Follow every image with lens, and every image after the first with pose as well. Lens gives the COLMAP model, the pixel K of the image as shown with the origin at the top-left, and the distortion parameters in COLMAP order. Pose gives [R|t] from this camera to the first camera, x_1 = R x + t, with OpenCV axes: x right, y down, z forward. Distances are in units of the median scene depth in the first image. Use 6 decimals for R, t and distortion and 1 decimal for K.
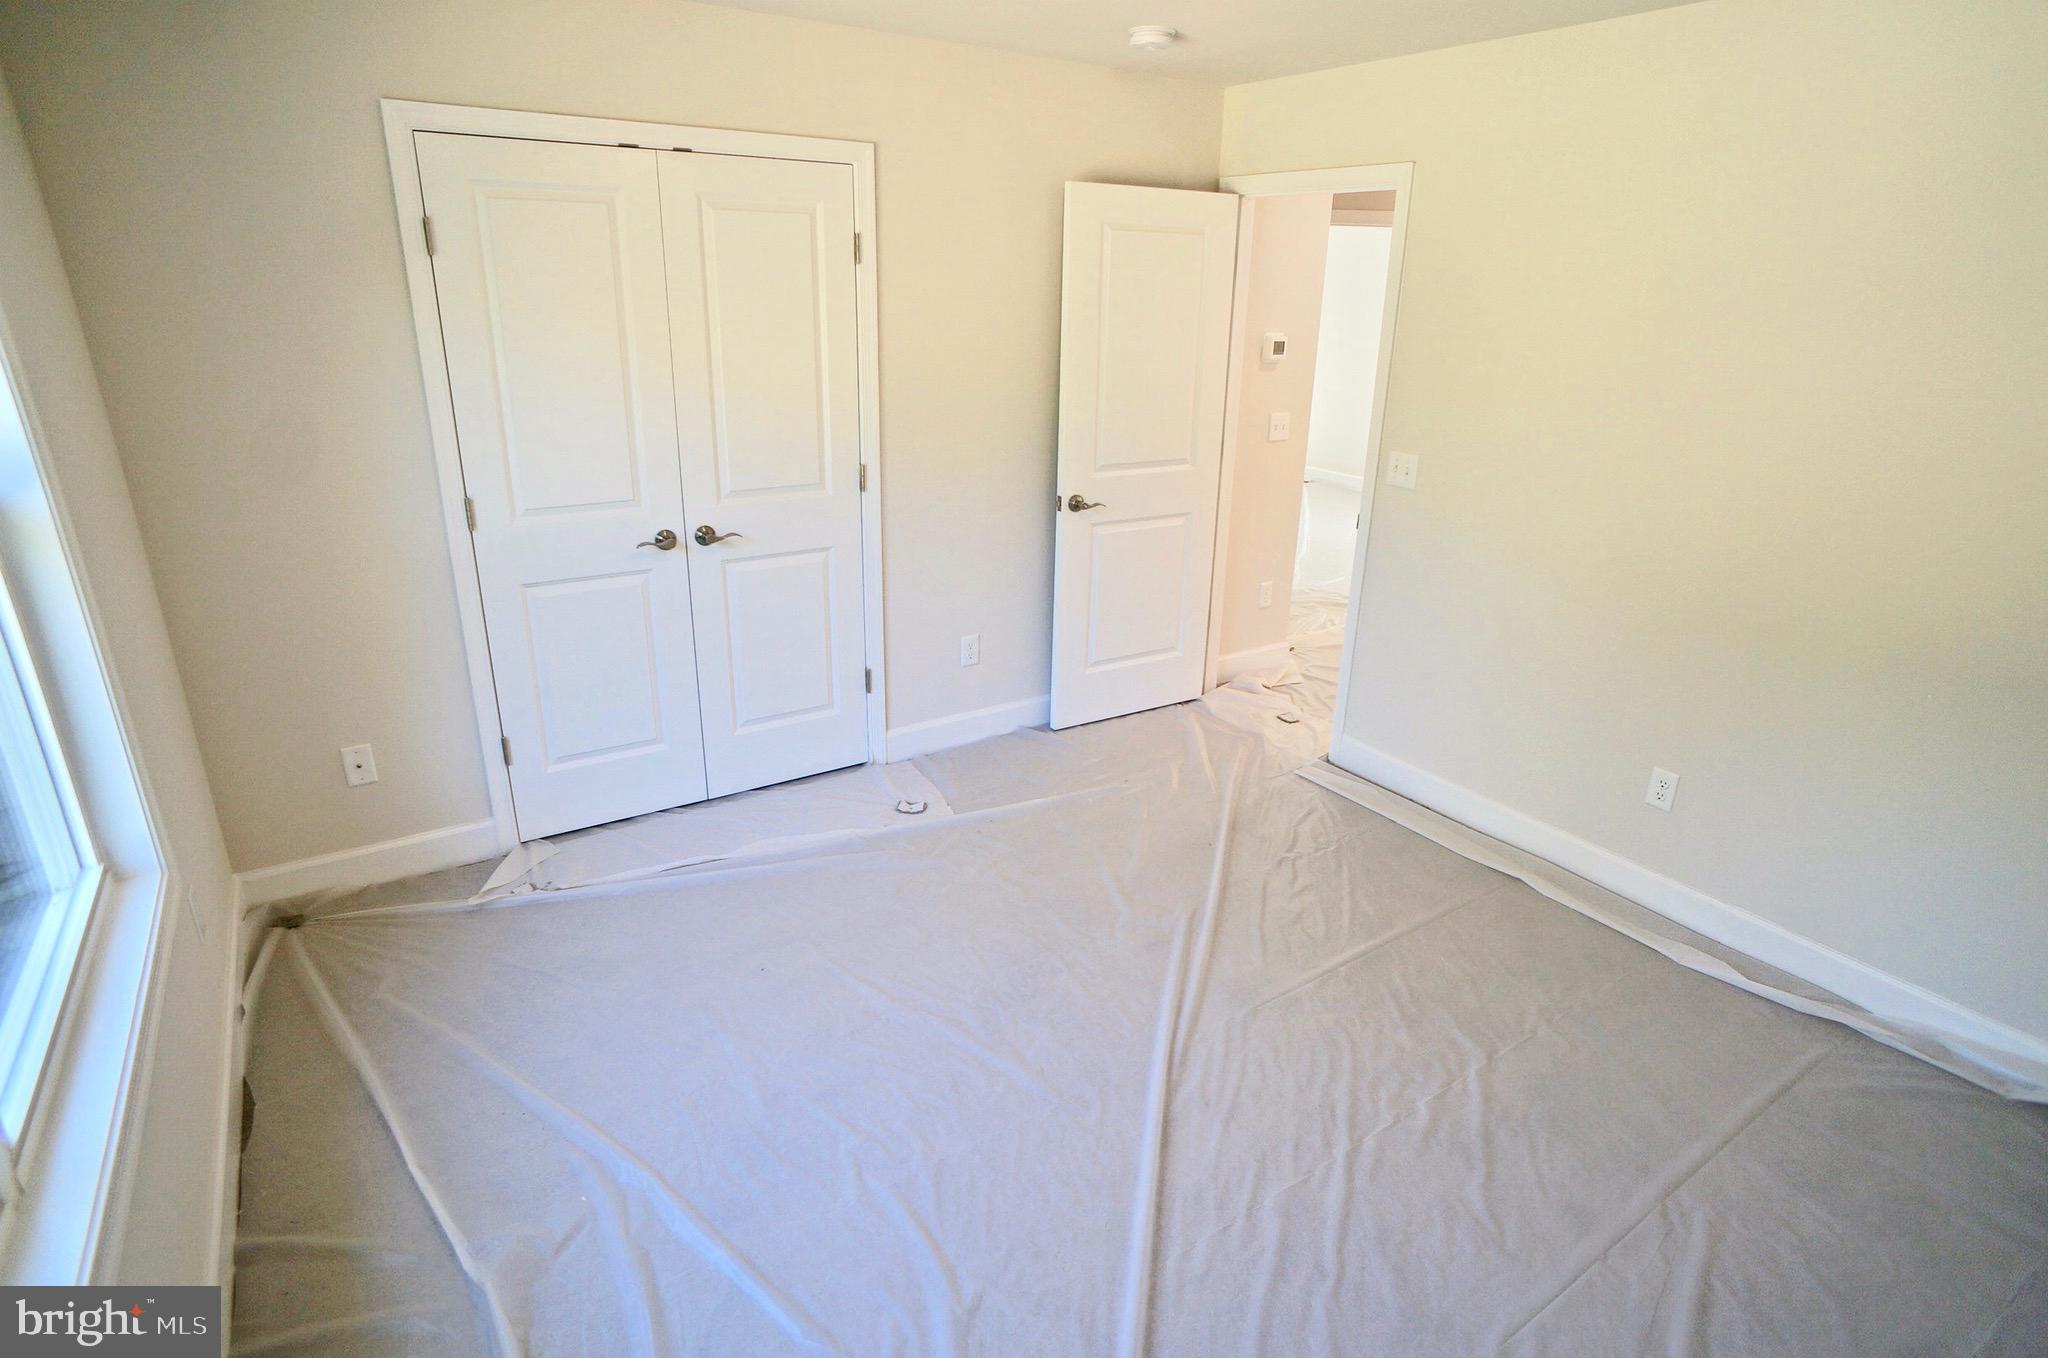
lens RADIAL K [[1061.8, 0, 1027.3], [0, 1061.8, 670.7], [0, 0, 1]] dist [-0.020938, -0.000410]
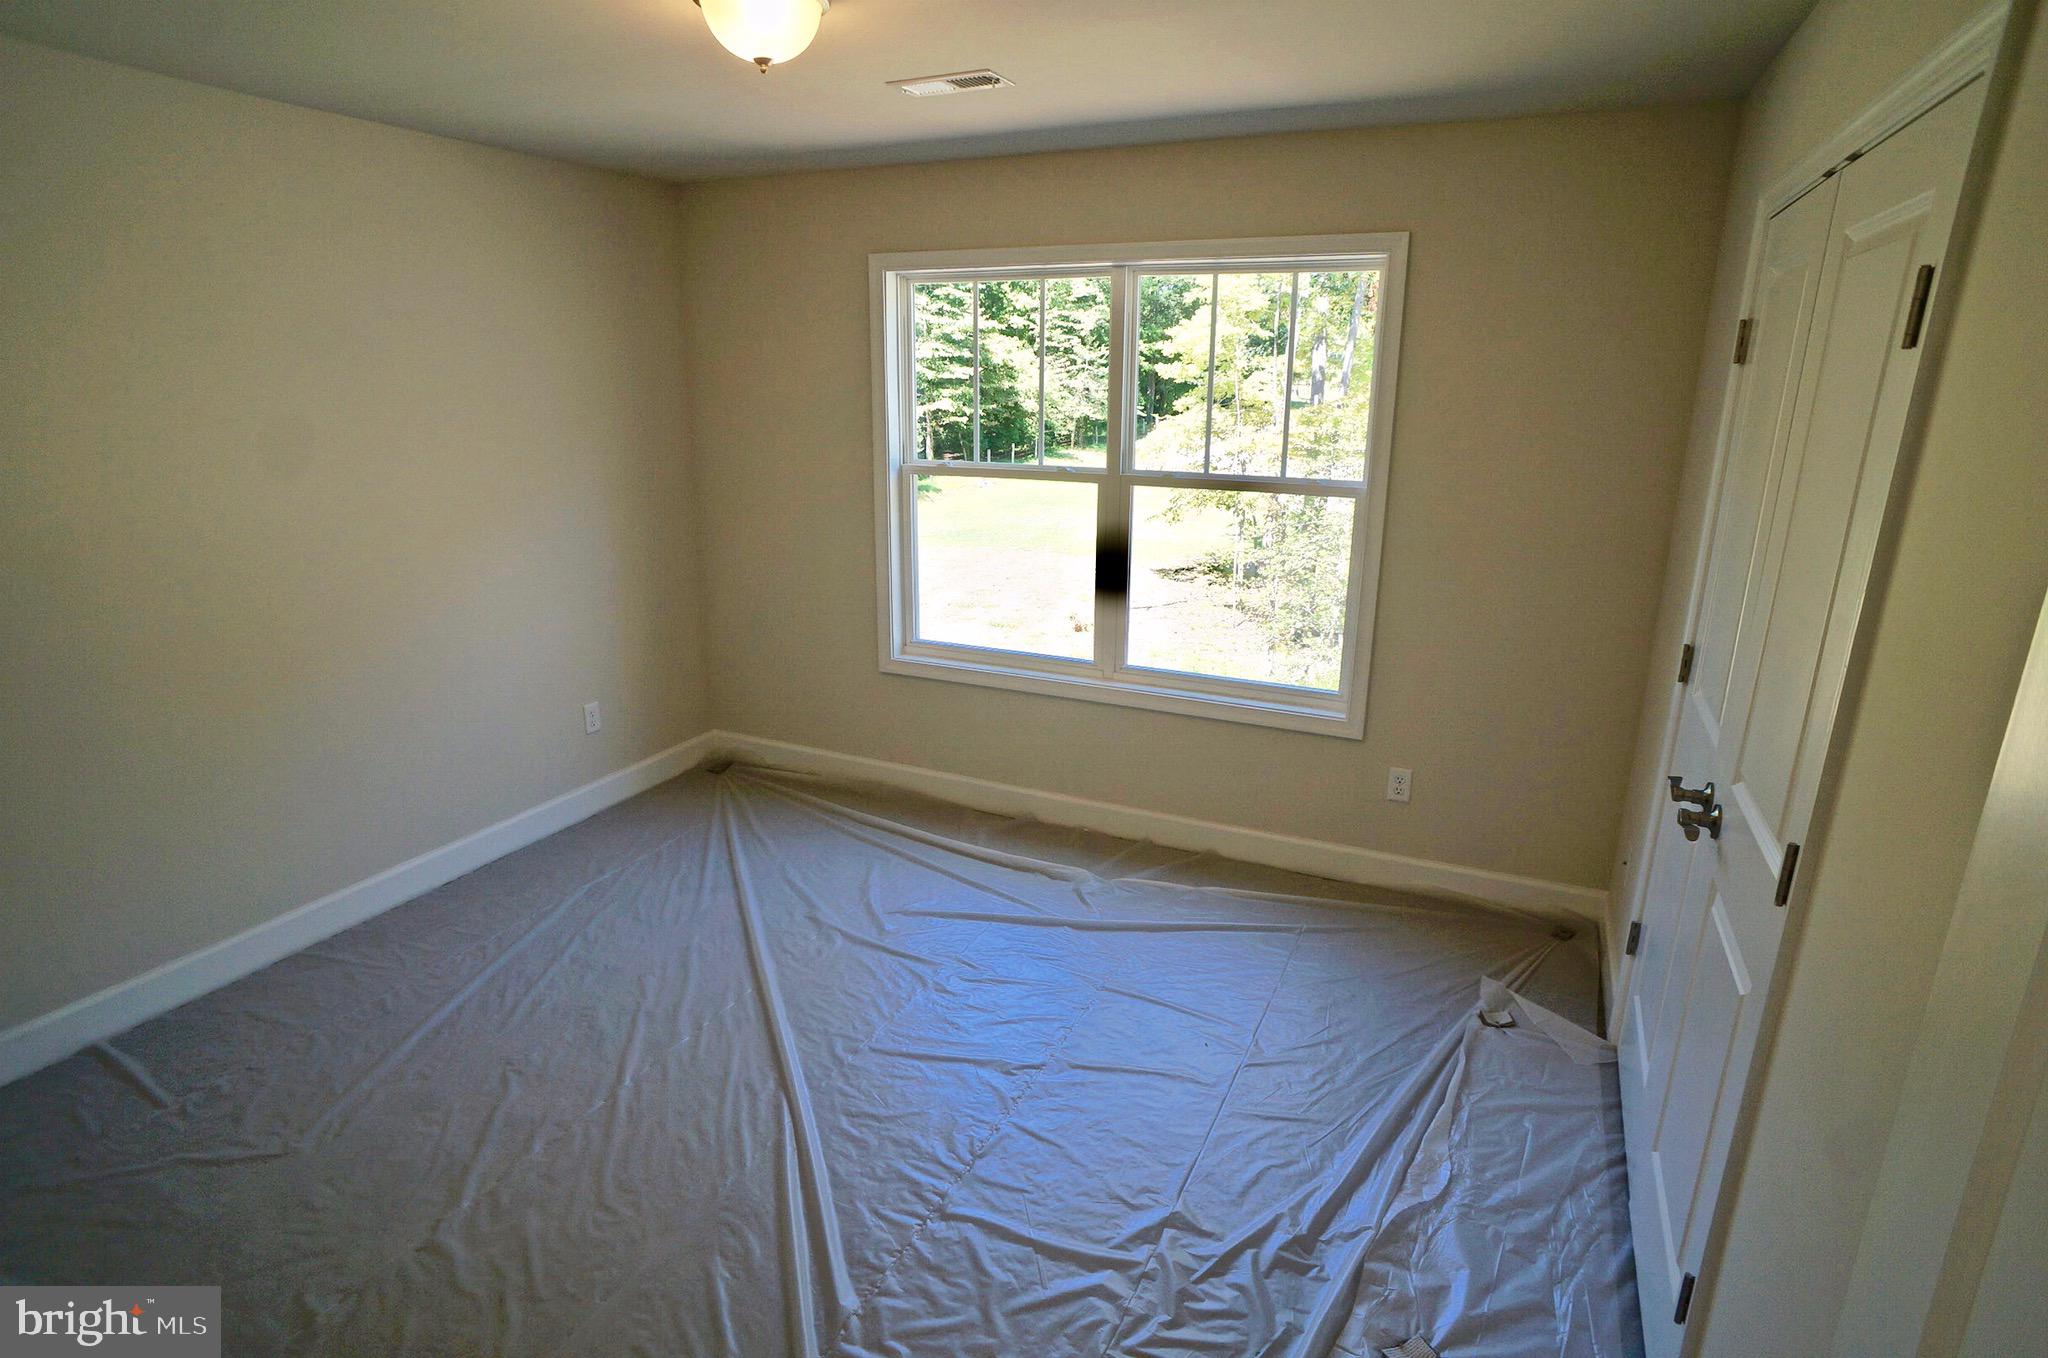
lens RADIAL K [[1061.8, 0, 1028.8], [0, 1061.8, 676.9], [0, 0, 1]] dist [-0.020938, -0.000410]
pose [[-0.854028, 0.112766, -0.507858, 0.404822], [-0.213471, 0.814286, 0.539786, -0.561543], [0.474411, 0.569406, -0.671351, 1.537180]]
